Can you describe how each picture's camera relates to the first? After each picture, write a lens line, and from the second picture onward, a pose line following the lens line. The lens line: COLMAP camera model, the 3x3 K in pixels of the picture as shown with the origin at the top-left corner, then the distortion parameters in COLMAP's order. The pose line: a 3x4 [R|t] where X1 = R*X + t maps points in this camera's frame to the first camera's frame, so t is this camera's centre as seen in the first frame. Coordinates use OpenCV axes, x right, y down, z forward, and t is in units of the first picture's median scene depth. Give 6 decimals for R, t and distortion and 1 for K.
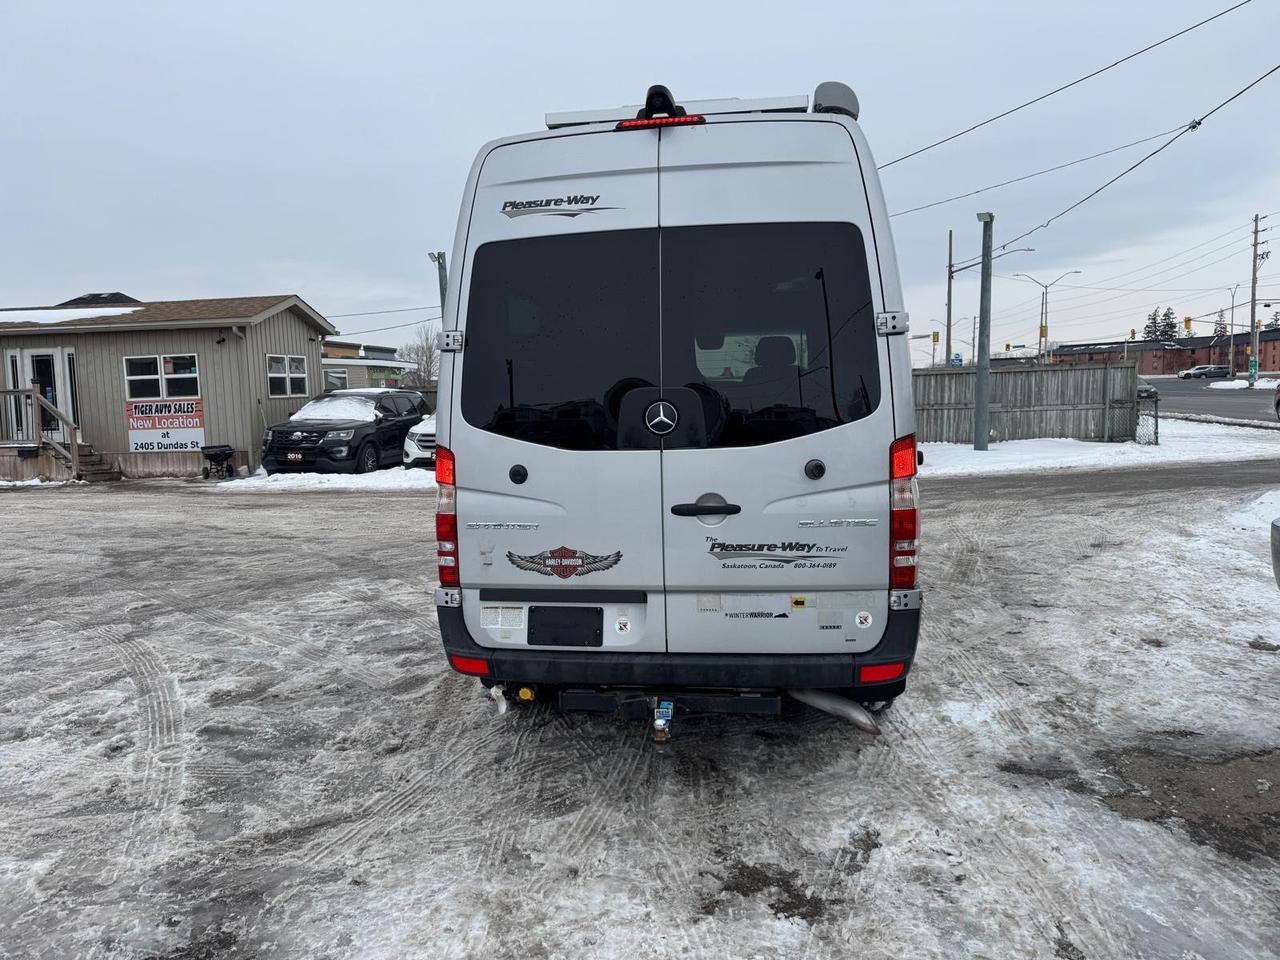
lens RADIAL K [[904.7, 0, 647.0], [0, 904.7, 474.0], [0, 0, 1]] dist [0.036622, -0.034244]
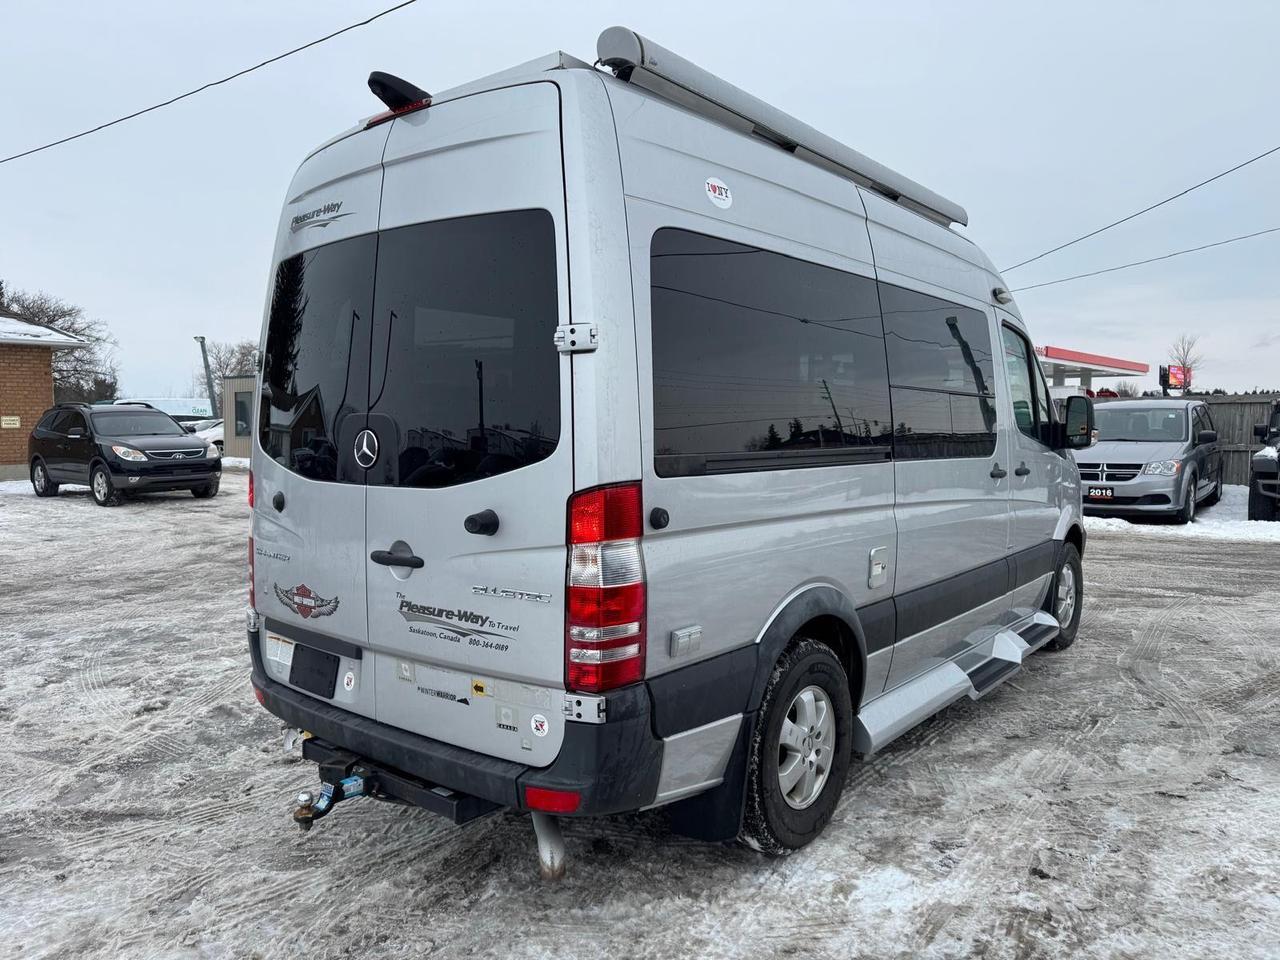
lens RADIAL K [[904.7, 0, 611.0], [0, 904.7, 490.3], [0, 0, 1]] dist [0.036622, -0.034244]
pose [[0.847435, 0.062612, -0.527193, 0.658260], [-0.063132, 0.997860, 0.017028, -0.051206], [0.527131, 0.018852, 0.849575, 0.371077]]
